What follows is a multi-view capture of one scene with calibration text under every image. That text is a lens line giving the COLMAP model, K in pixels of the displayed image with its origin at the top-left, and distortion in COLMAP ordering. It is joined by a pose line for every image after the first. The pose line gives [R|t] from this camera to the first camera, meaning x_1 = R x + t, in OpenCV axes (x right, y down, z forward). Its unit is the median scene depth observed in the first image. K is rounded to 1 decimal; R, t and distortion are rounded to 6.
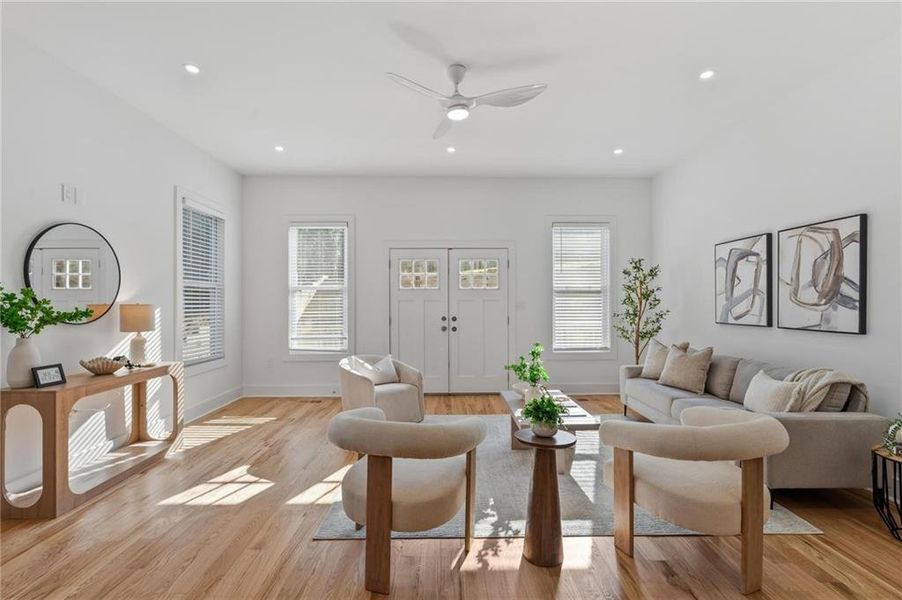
lens RADIAL K [[409.7, 0, 446.1], [0, 409.7, 303.9], [0, 0, 1]] dist [0.009579, 0.000331]
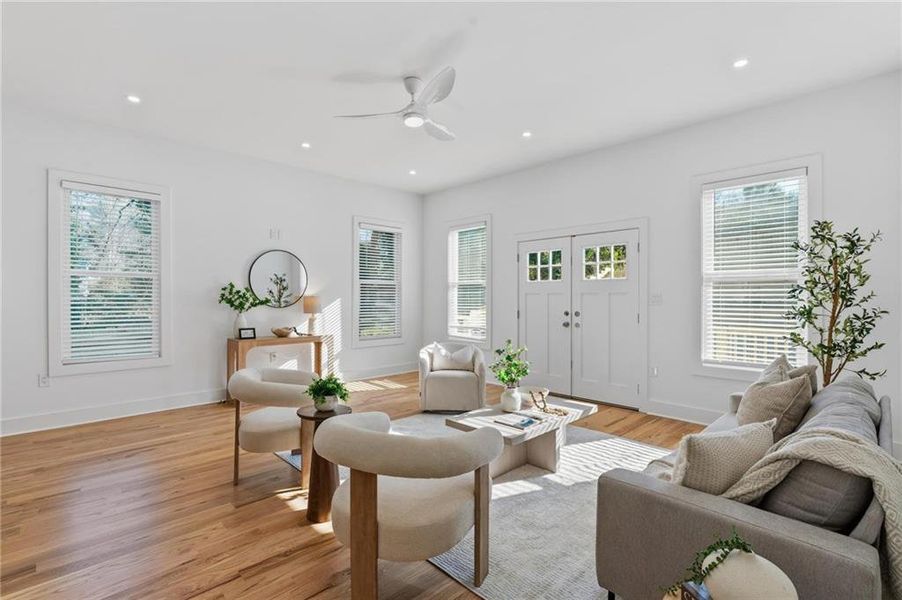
lens RADIAL K [[409.7, 0, 428.9], [0, 409.7, 296.7], [0, 0, 1]] dist [0.009579, 0.000331]
pose [[0.683314, 0.003440, -0.730116, 0.515789], [-0.005441, 0.999985, -0.000380, 0.001003], [0.730104, 0.004232, 0.683323, 0.175990]]
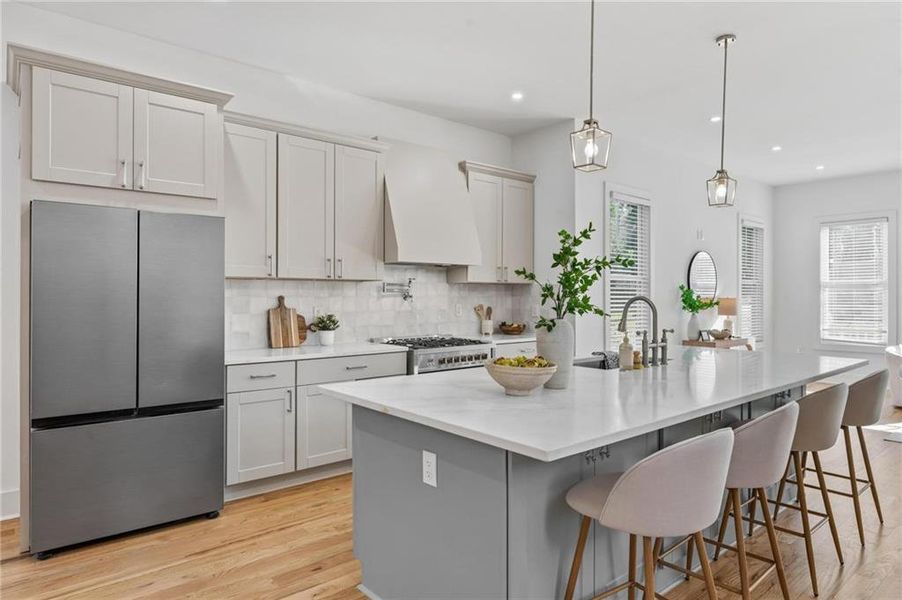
lens RADIAL K [[530.3, 0, 457.8], [0, 530.3, 294.9], [0, 0, 1]] dist [-0.004138, 0.003717]
pose [[0.646302, -0.001390, -0.763080, 0.082851], [-0.002655, 0.999988, -0.004070, 0.001575], [0.763077, 0.004657, 0.646291, -0.763402]]
